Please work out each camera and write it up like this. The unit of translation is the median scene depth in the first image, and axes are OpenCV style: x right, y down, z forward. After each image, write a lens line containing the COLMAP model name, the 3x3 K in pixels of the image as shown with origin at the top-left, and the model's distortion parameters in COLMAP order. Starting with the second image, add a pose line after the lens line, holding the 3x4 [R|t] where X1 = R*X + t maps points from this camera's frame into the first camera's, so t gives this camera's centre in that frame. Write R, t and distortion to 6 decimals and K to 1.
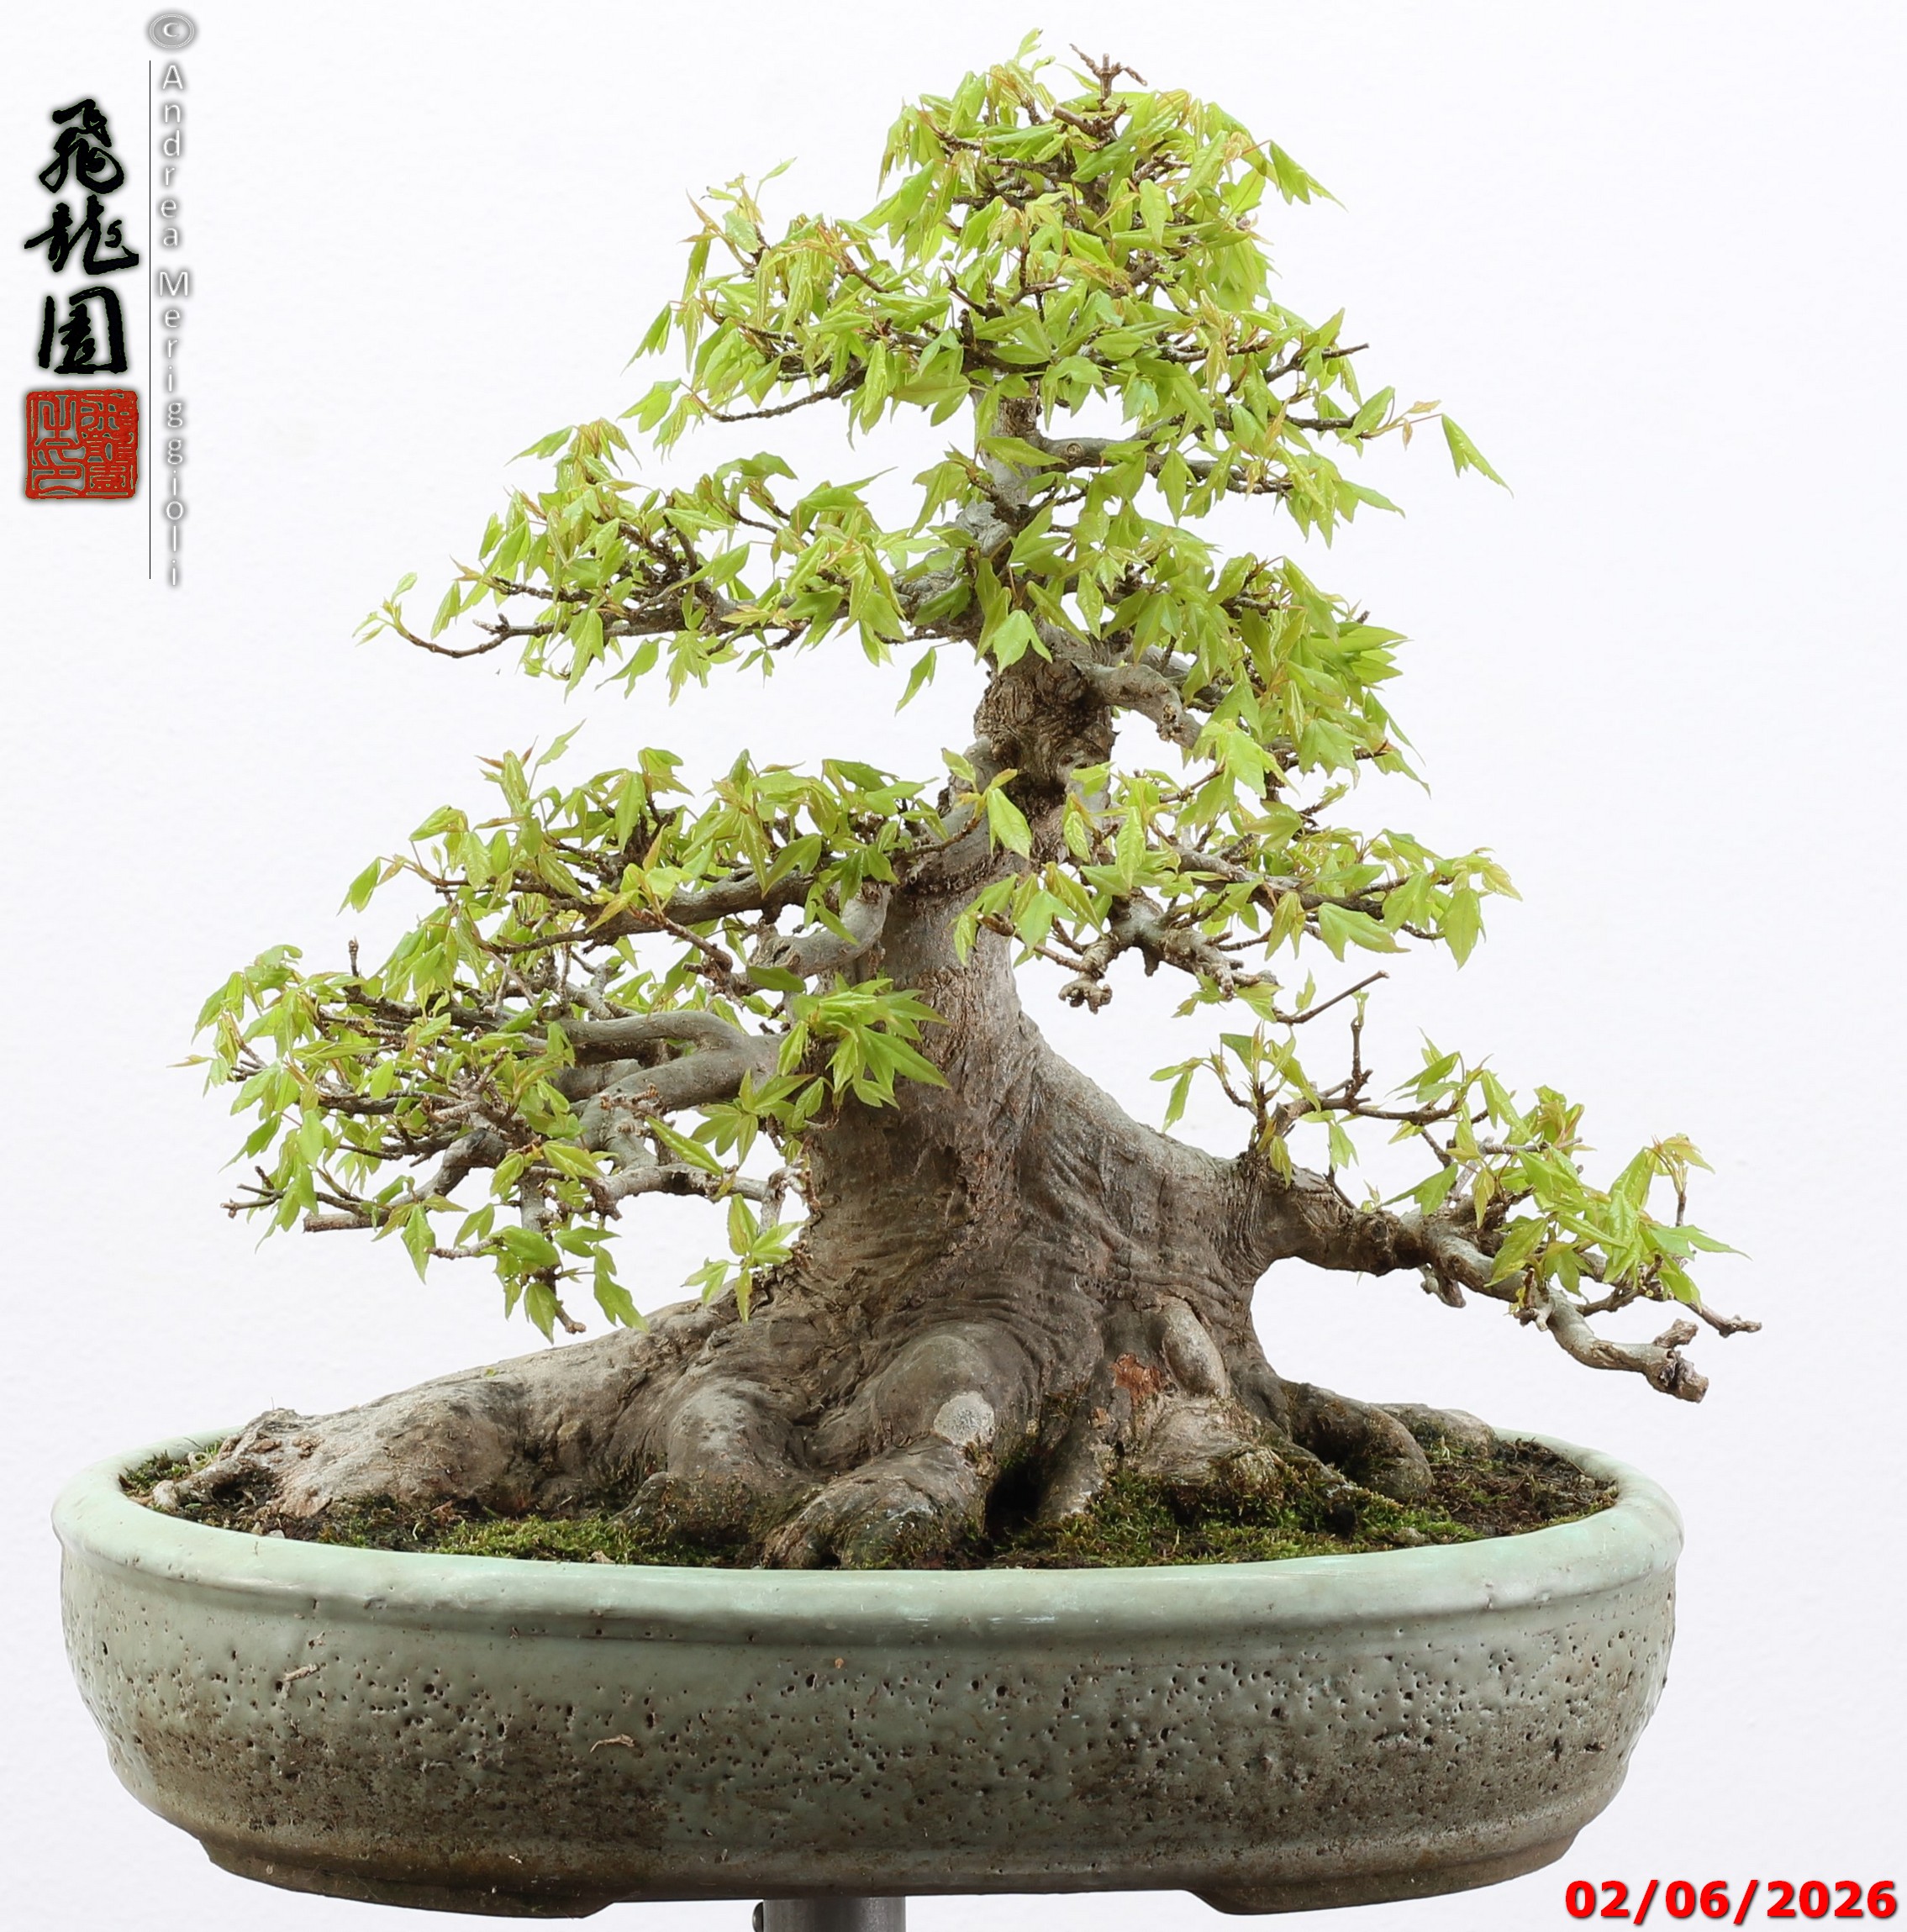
lens RADIAL K [[7935.3, 0, 953.5], [0, 7935.3, 966.0], [0, 0, 1]] dist [-0.030834, -1.840656]
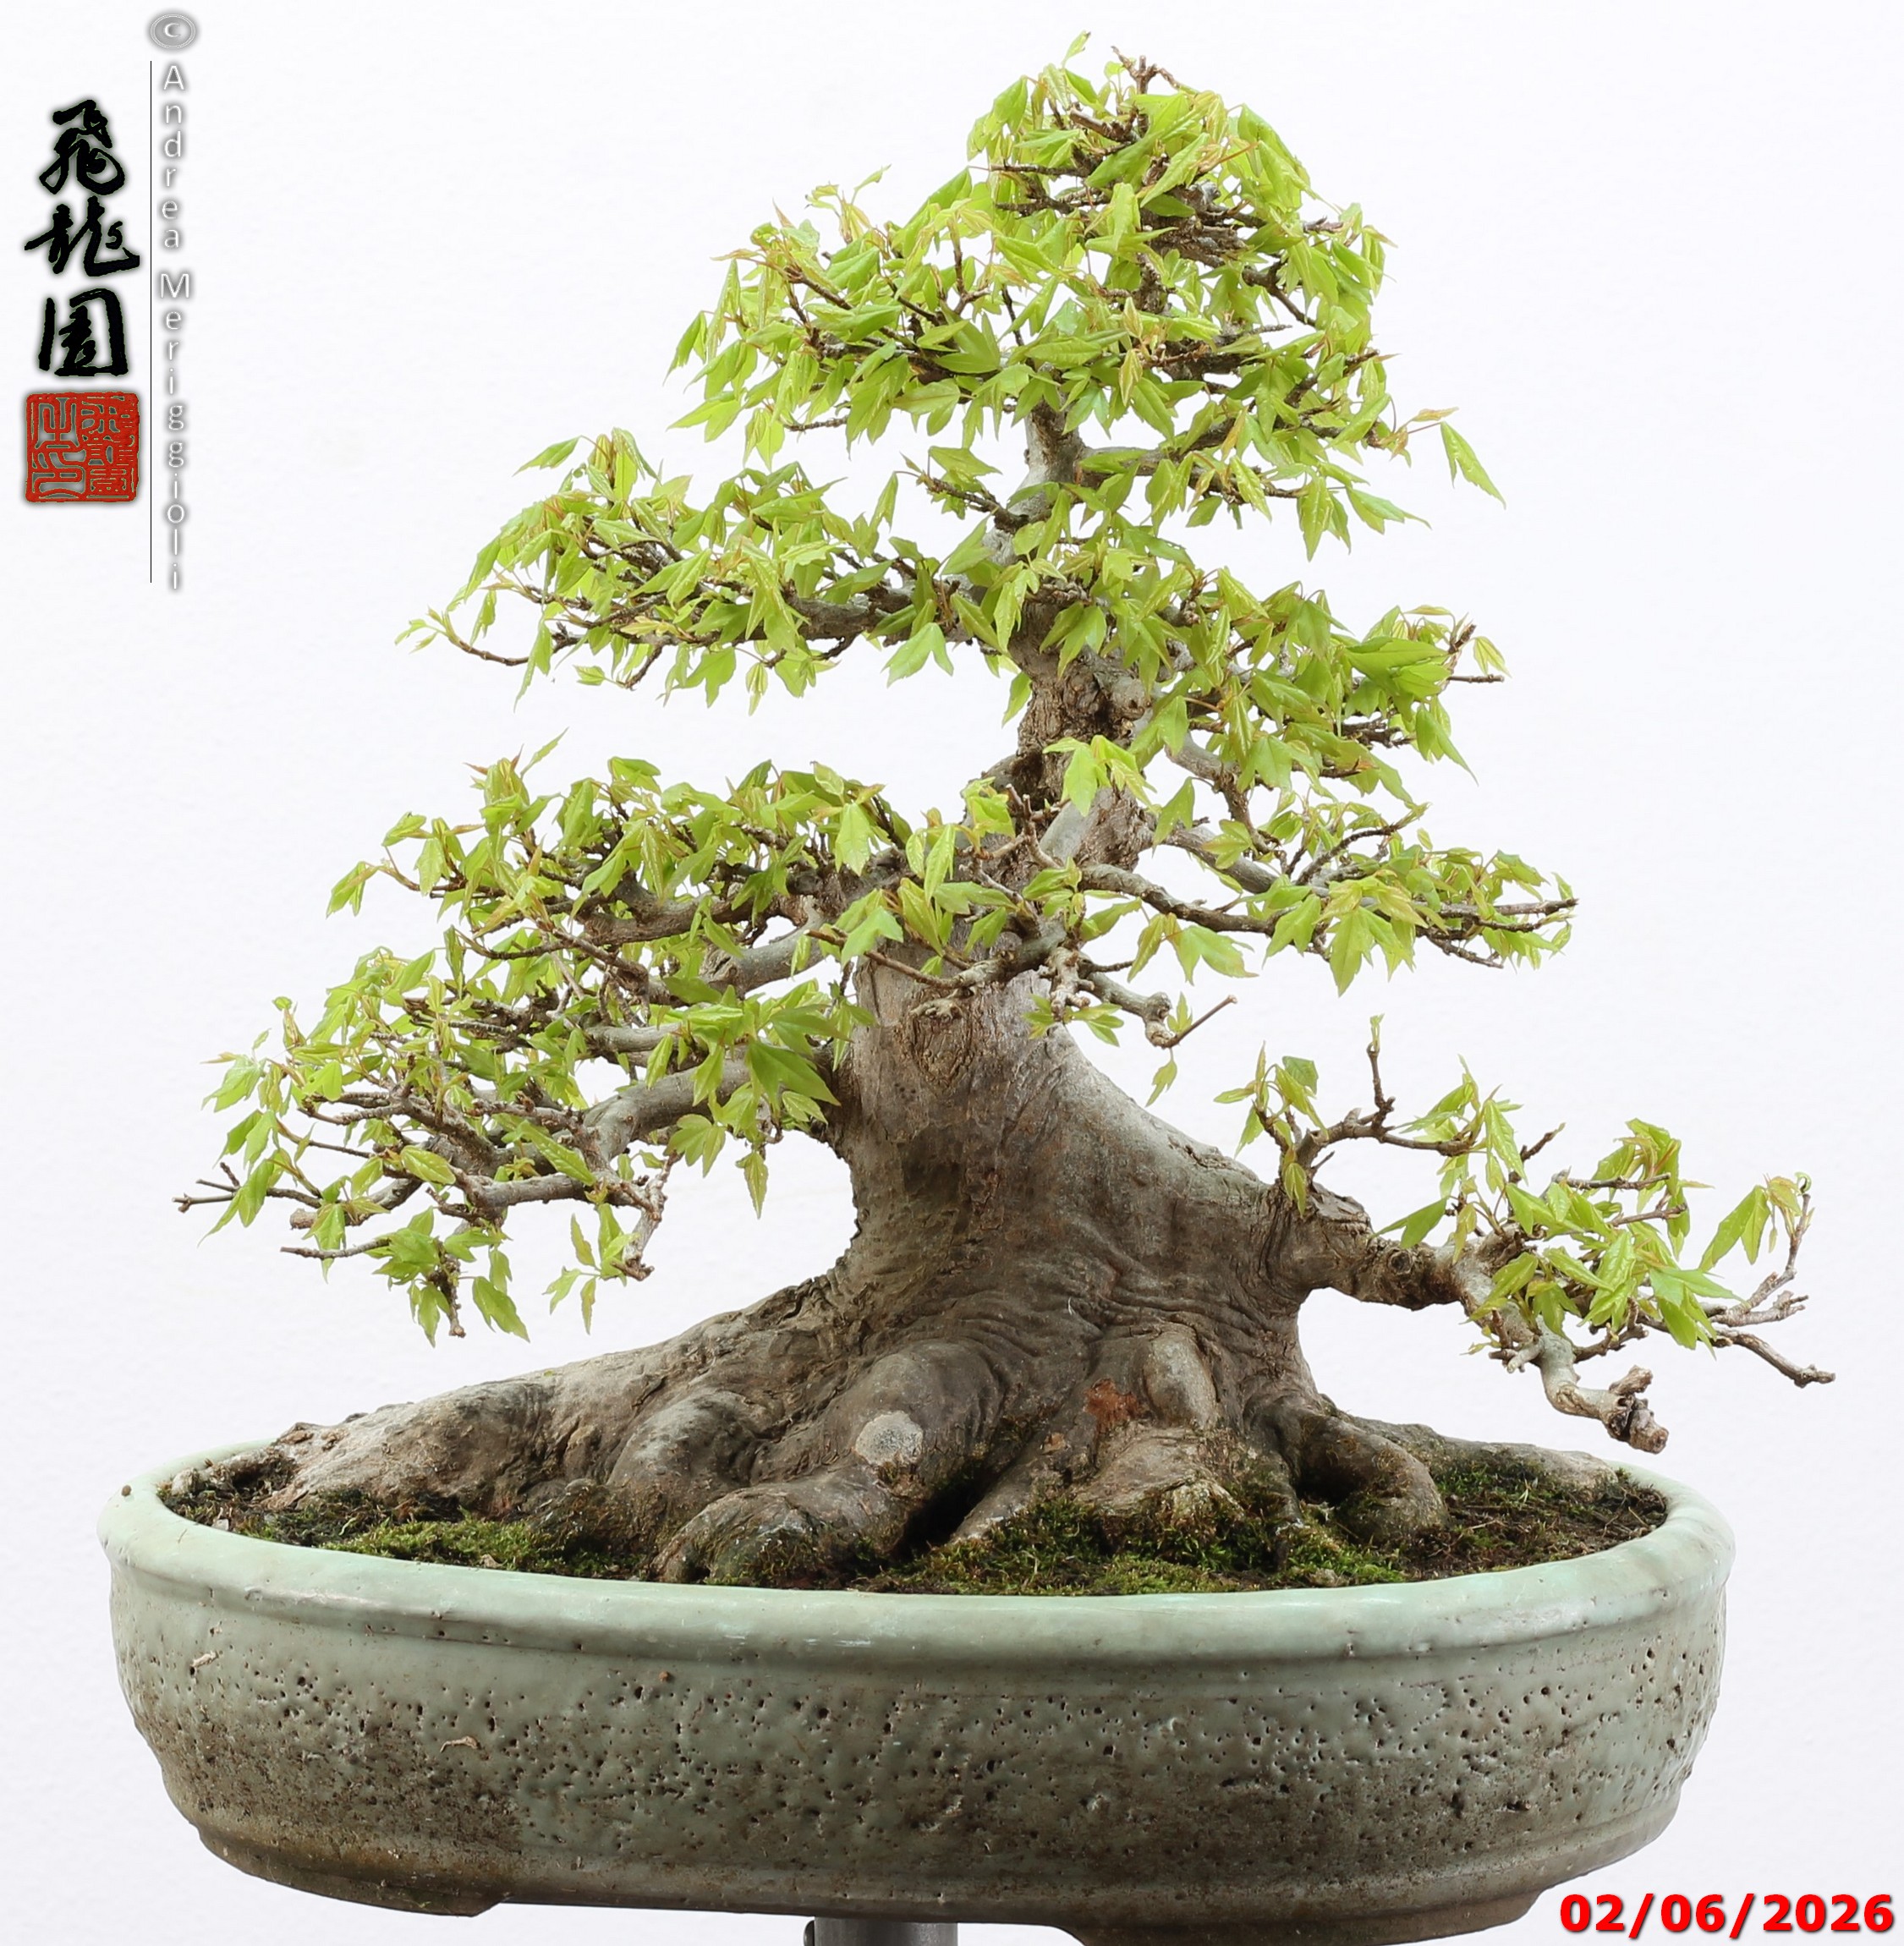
lens RADIAL K [[7992.9, 0, 952.0], [0, 7992.9, 973.0], [0, 0, 1]] dist [-0.030834, -1.840656]
pose [[0.940036, 0.021255, -0.340411, 0.344345], [-0.020468, 0.999773, 0.005904, -0.007015], [0.340460, 0.001418, 0.940258, 0.063901]]
